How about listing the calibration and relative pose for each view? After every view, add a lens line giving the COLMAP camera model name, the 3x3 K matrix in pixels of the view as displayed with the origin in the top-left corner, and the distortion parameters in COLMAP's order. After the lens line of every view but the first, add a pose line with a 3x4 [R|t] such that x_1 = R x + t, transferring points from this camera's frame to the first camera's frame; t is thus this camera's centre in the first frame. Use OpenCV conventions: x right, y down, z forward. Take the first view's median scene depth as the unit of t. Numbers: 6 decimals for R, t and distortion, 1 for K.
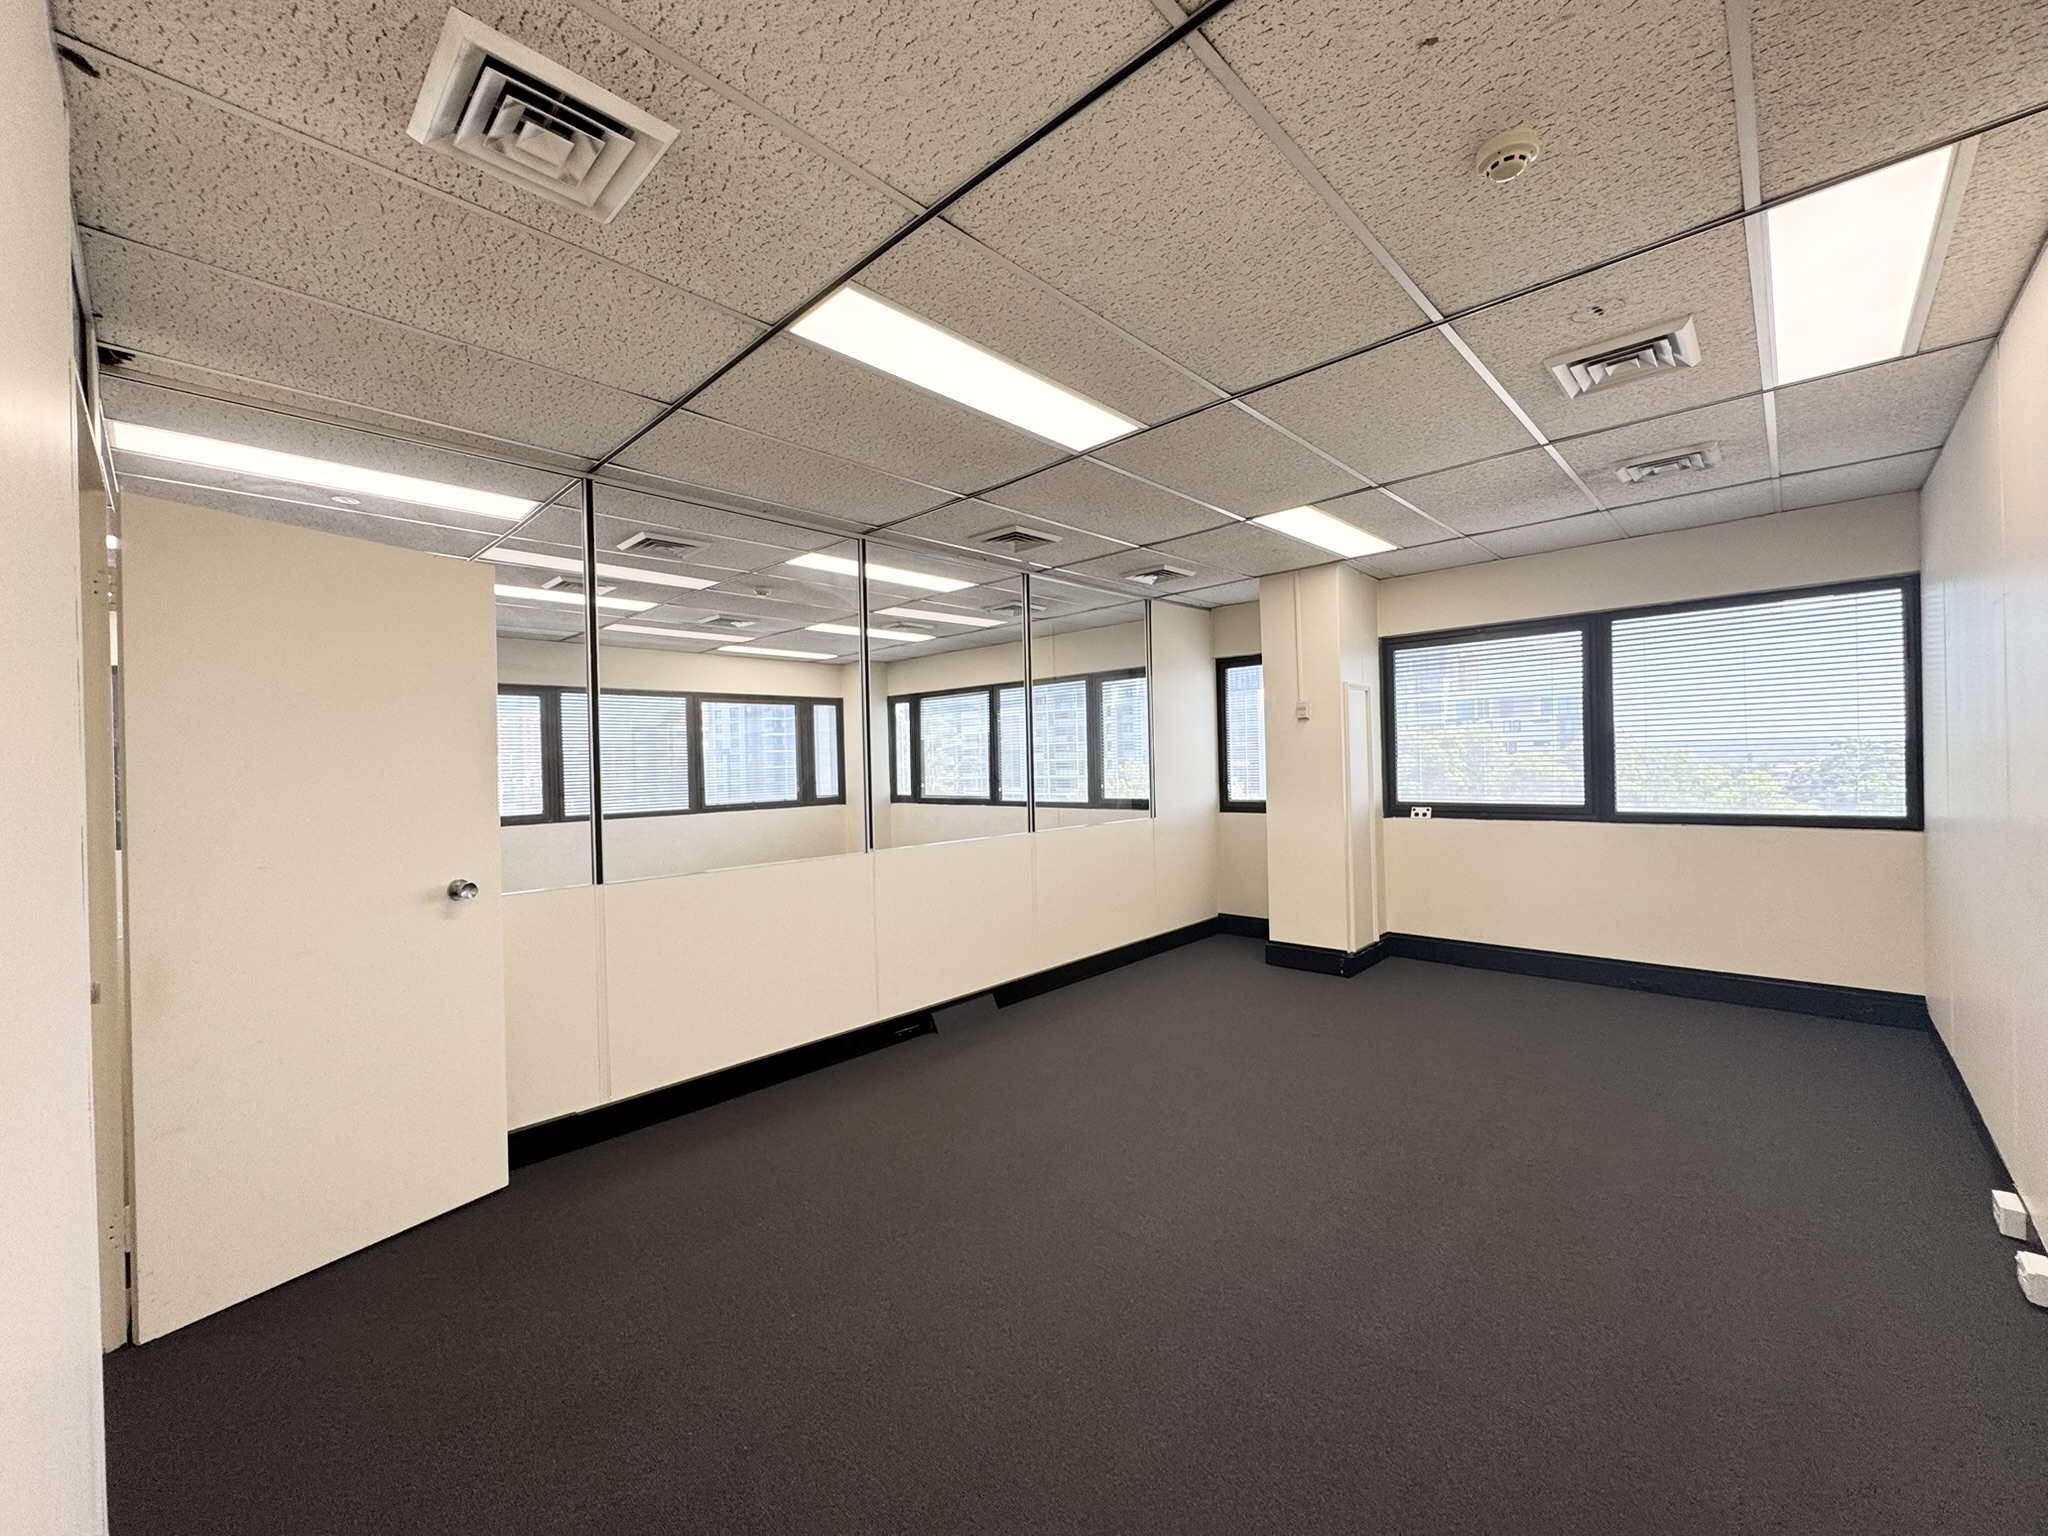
lens RADIAL K [[819.9, 0, 1029.3], [0, 819.9, 757.3], [0, 0, 1]] dist [0.013147, 0.000241]
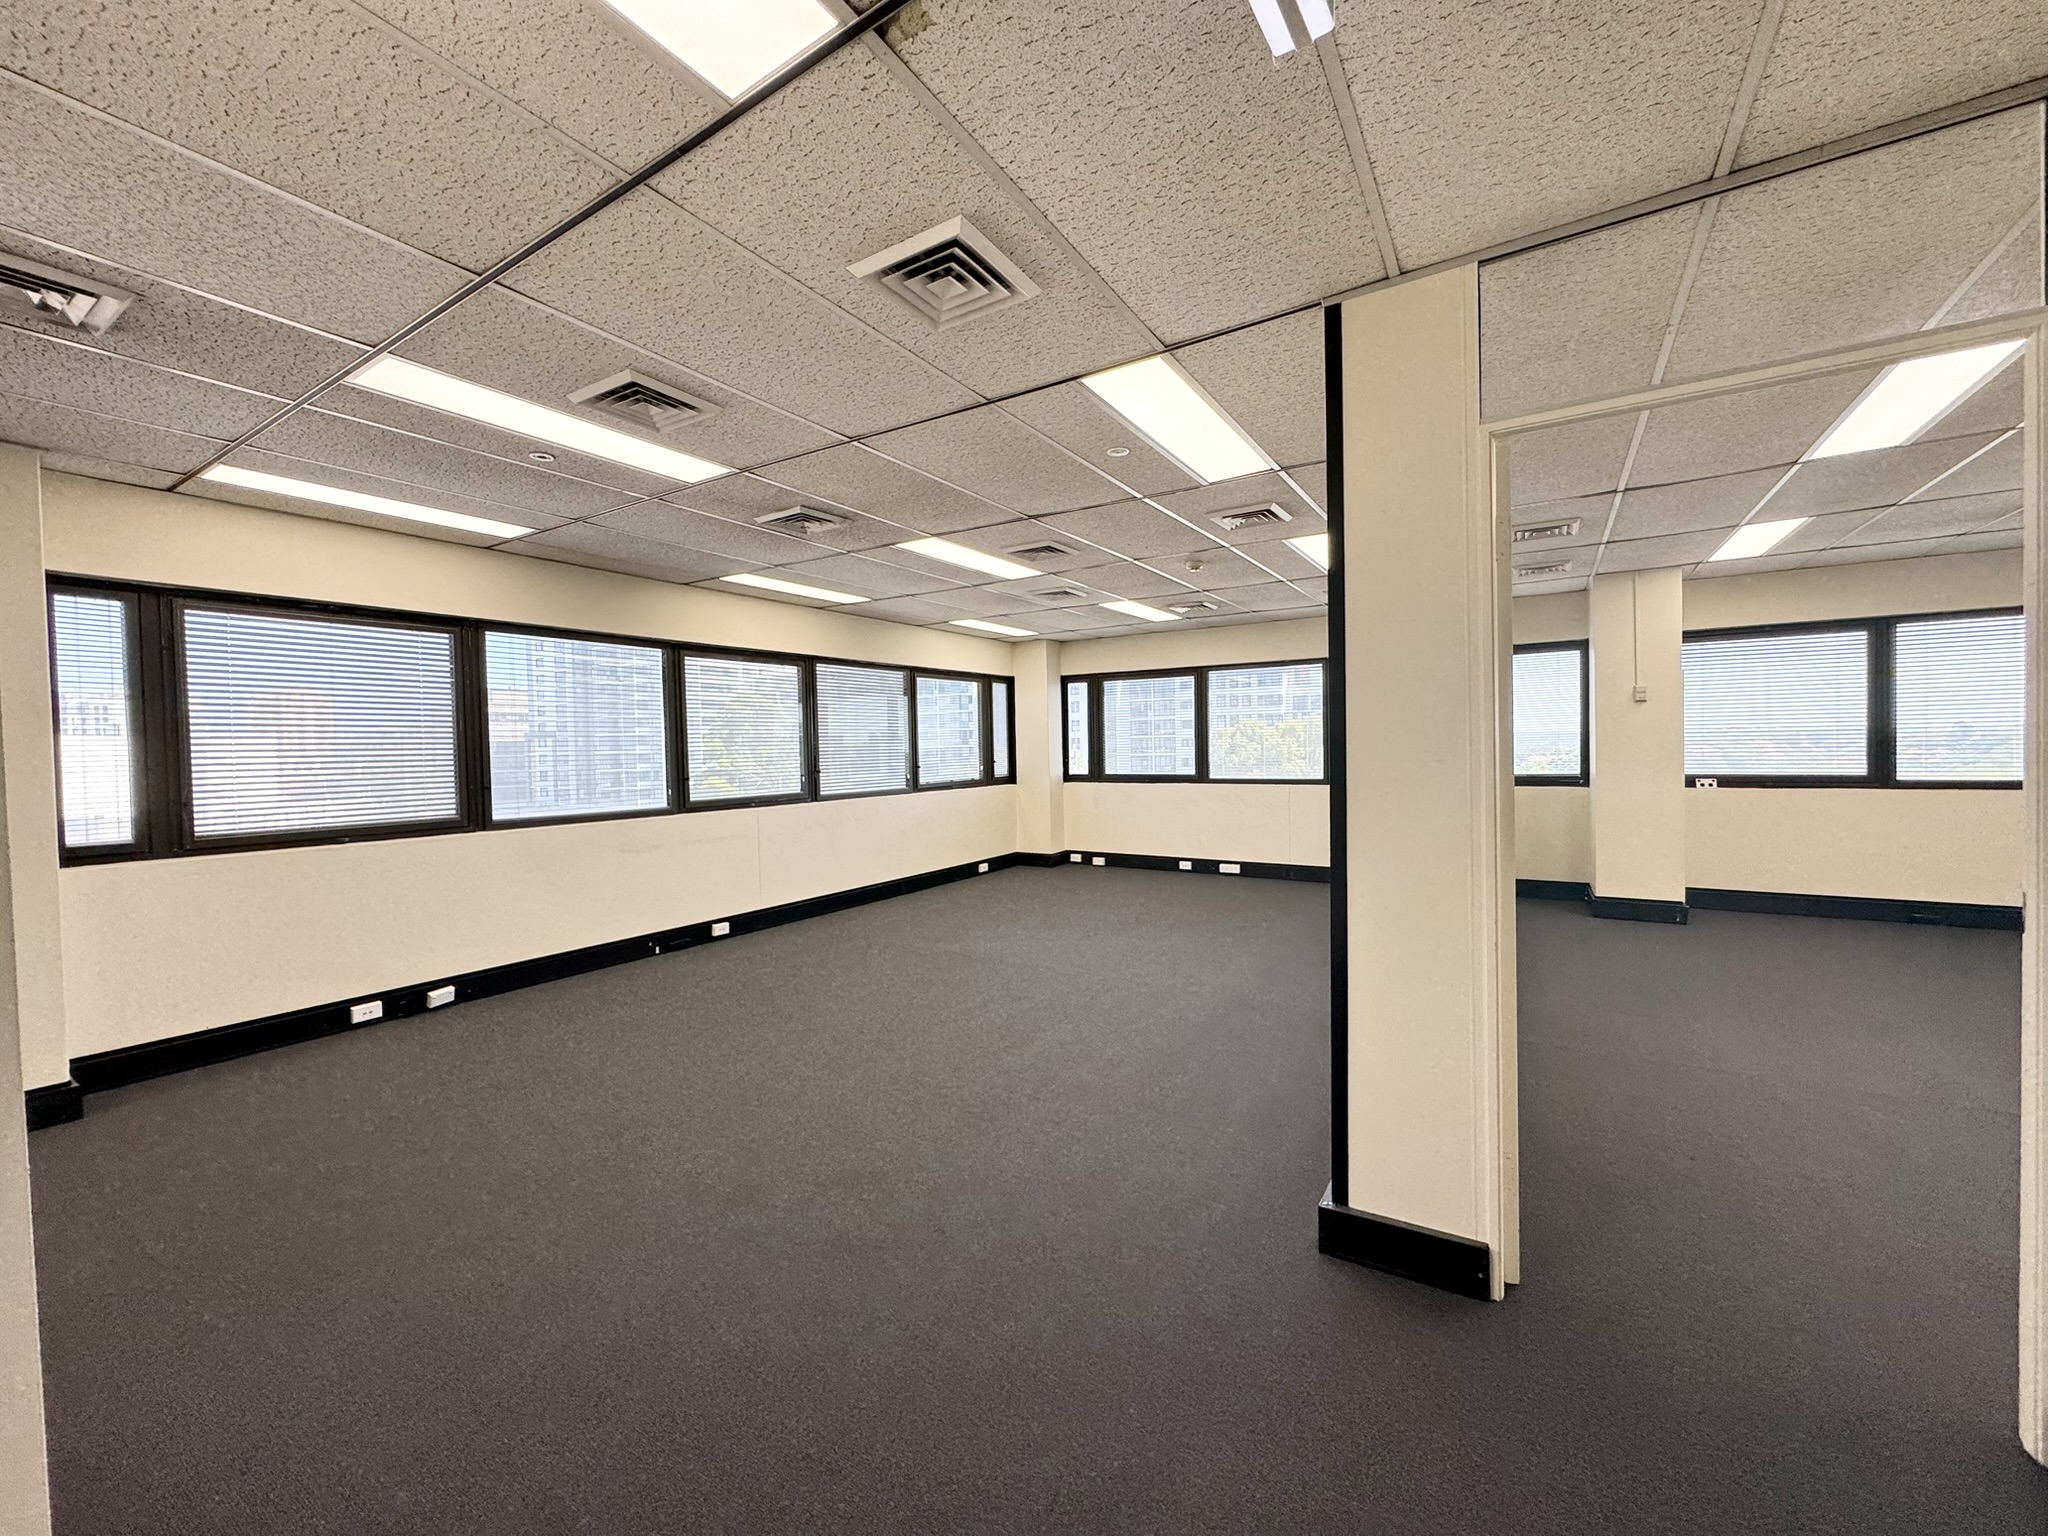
lens RADIAL K [[819.9, 0, 1034.1], [0, 819.9, 765.4], [0, 0, 1]] dist [0.013147, 0.000241]
pose [[0.978483, -0.000403, 0.206329, -0.498241], [-0.005013, 0.999656, 0.025727, 0.011593], [-0.206268, -0.026208, 0.978144, 0.036802]]
